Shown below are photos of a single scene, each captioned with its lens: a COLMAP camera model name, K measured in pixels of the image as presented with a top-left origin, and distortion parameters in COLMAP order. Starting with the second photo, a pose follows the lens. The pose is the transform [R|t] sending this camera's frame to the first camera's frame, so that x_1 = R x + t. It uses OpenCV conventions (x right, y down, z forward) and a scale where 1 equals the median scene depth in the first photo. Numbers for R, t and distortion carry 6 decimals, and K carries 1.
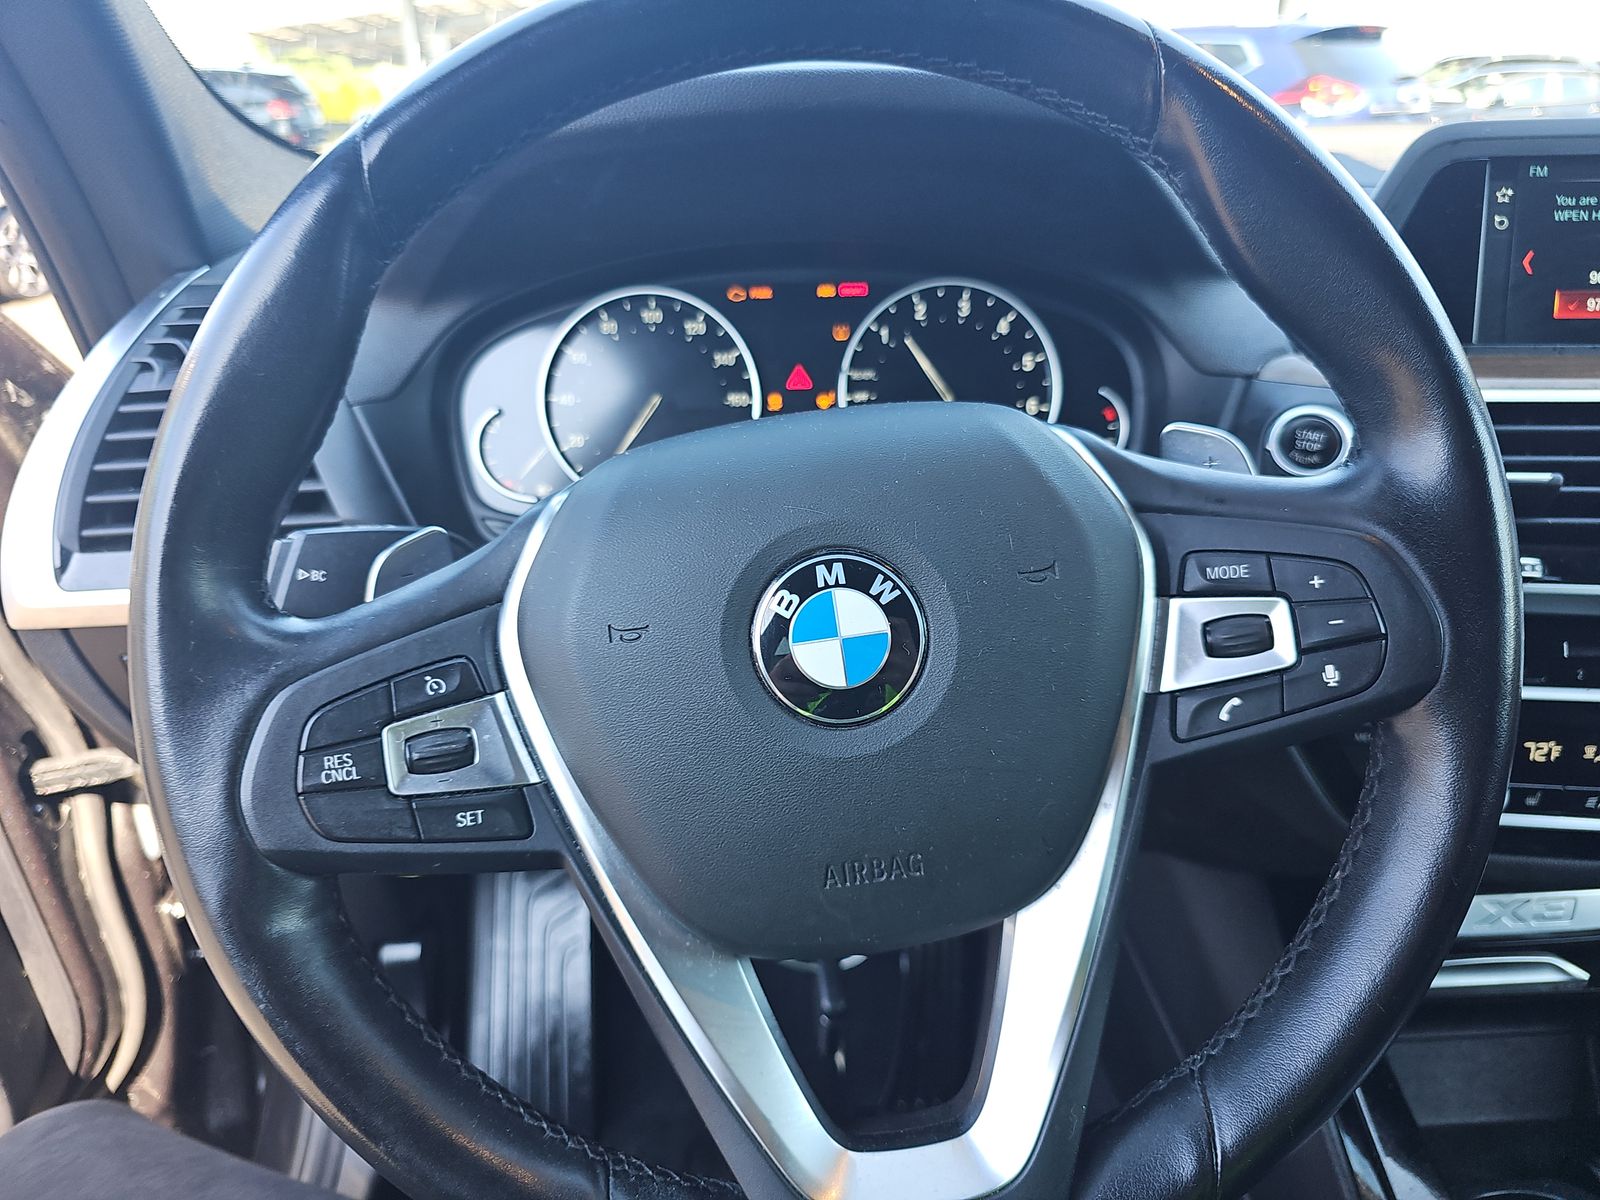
lens RADIAL K [[1062.6, 0, 802.9], [0, 1062.6, 604.6], [0, 0, 1]] dist [0.009353, -0.001722]
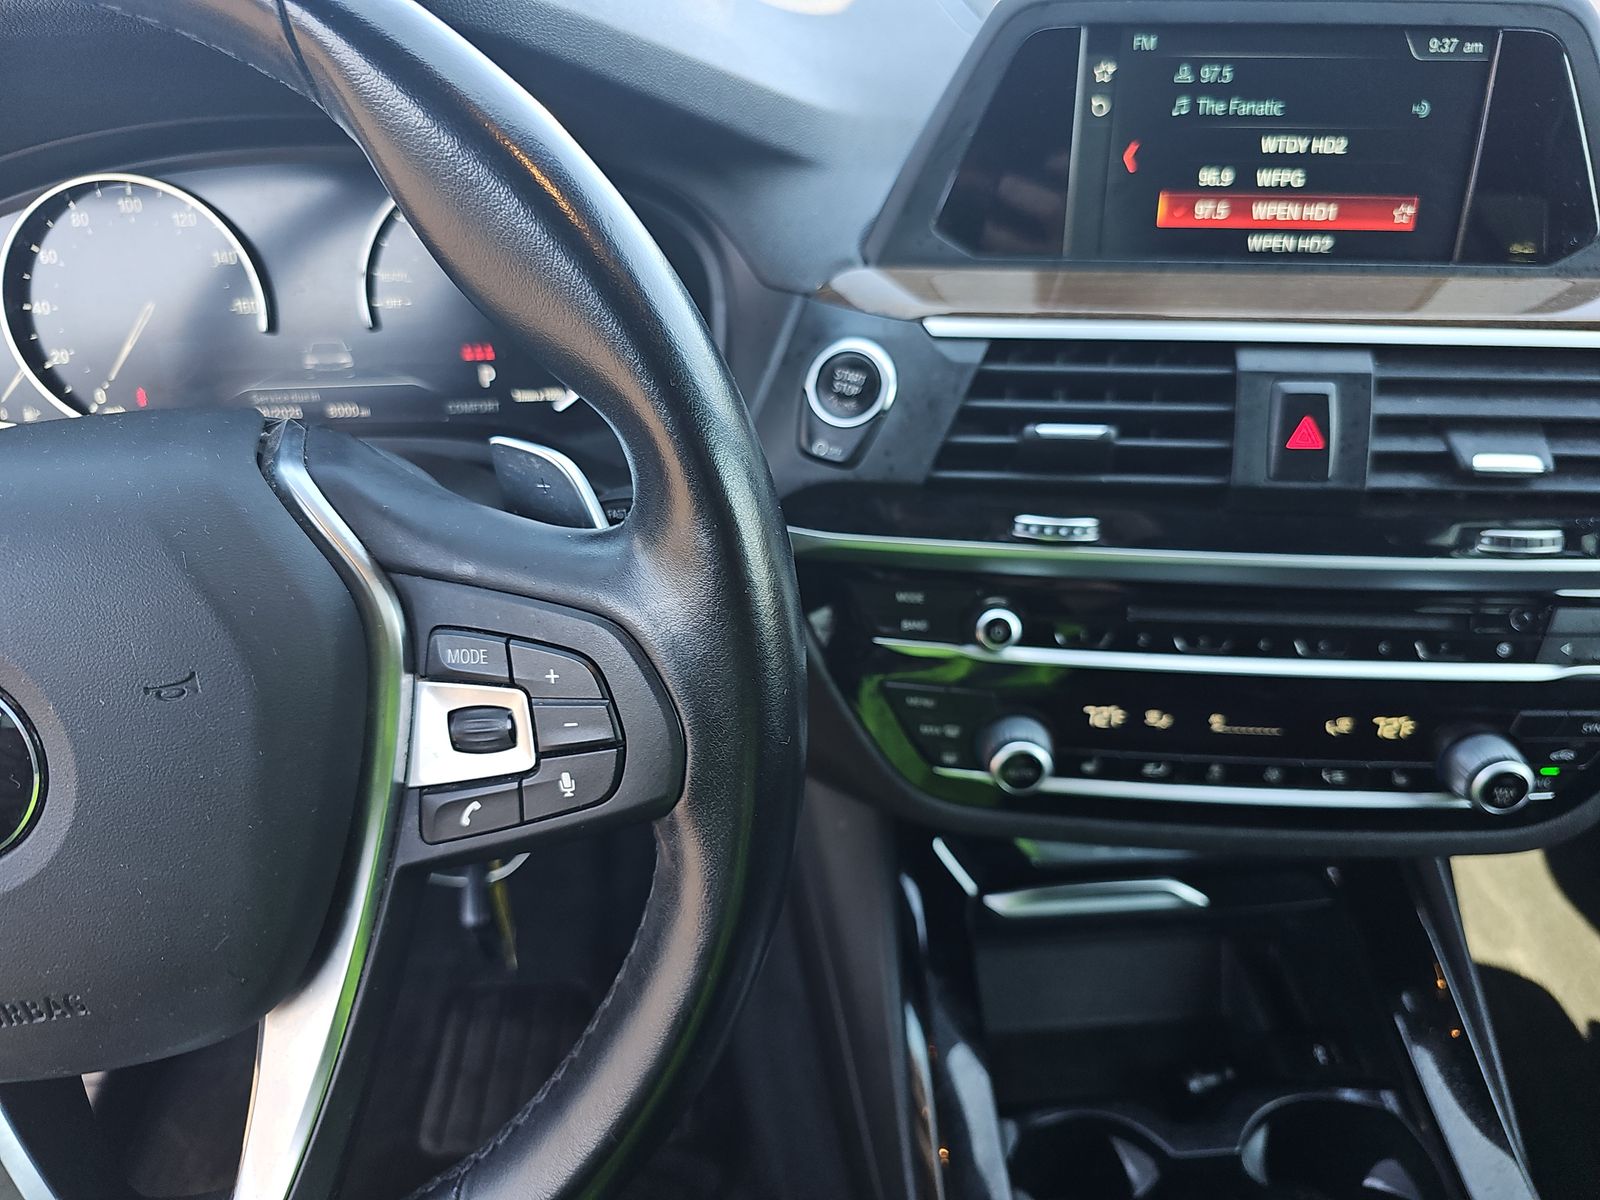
lens RADIAL K [[1062.6, 0, 793.4], [0, 1062.6, 594.7], [0, 0, 1]] dist [0.009353, -0.001722]
pose [[0.999737, -0.006104, 0.022094, 0.394058], [0.001542, 0.979609, 0.200908, -0.152099], [-0.022870, -0.200821, 0.979361, 0.111980]]
